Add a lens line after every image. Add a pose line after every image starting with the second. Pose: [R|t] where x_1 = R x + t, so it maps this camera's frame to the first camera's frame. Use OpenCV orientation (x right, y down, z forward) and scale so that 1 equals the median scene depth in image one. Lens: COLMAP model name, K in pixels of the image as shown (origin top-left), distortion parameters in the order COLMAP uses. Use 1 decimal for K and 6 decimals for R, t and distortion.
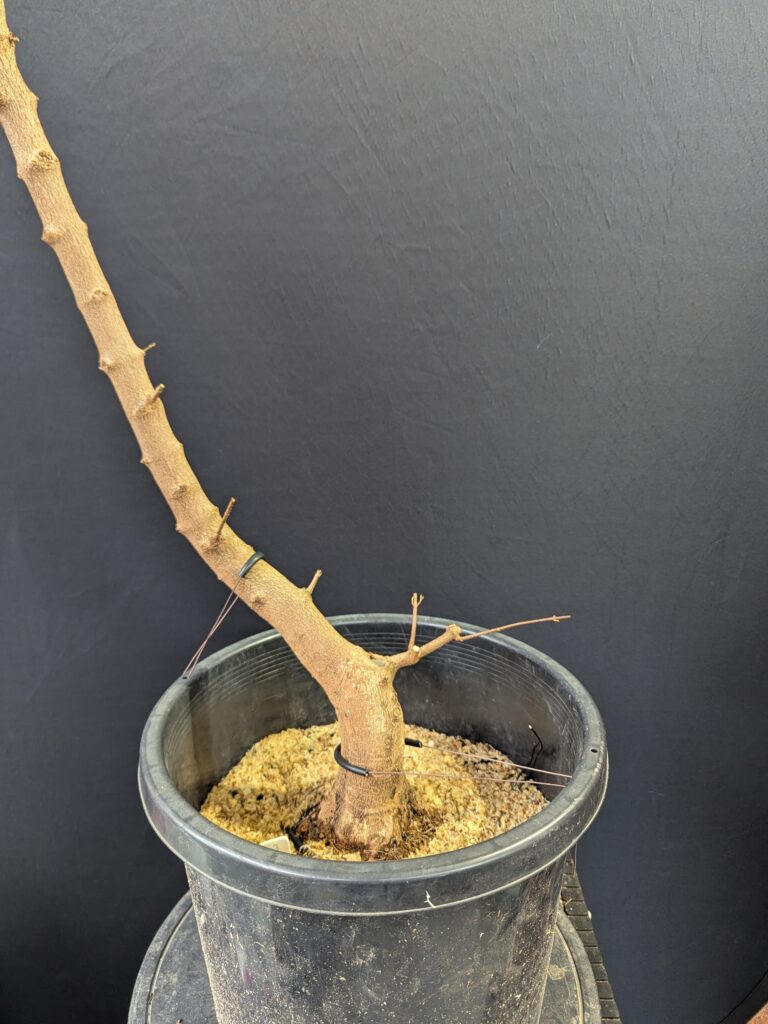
lens RADIAL K [[750.6, 0, 381.1], [0, 750.6, 513.6], [0, 0, 1]] dist [0.034444, -0.038023]
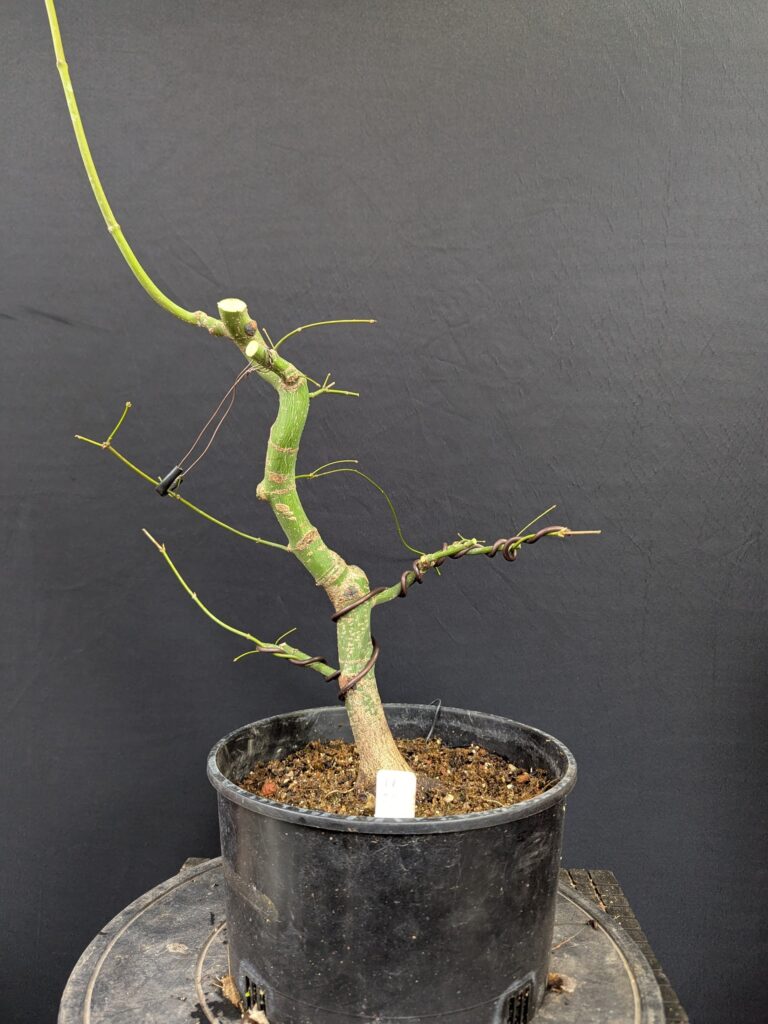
lens RADIAL K [[750.6, 0, 383.3], [0, 750.6, 513.8], [0, 0, 1]] dist [0.034444, -0.038023]
pose [[0.999455, 0.012873, -0.030403, 0.012267], [-0.021002, 0.958412, -0.284616, 0.305264], [0.025475, 0.285099, 0.958159, 0.070299]]
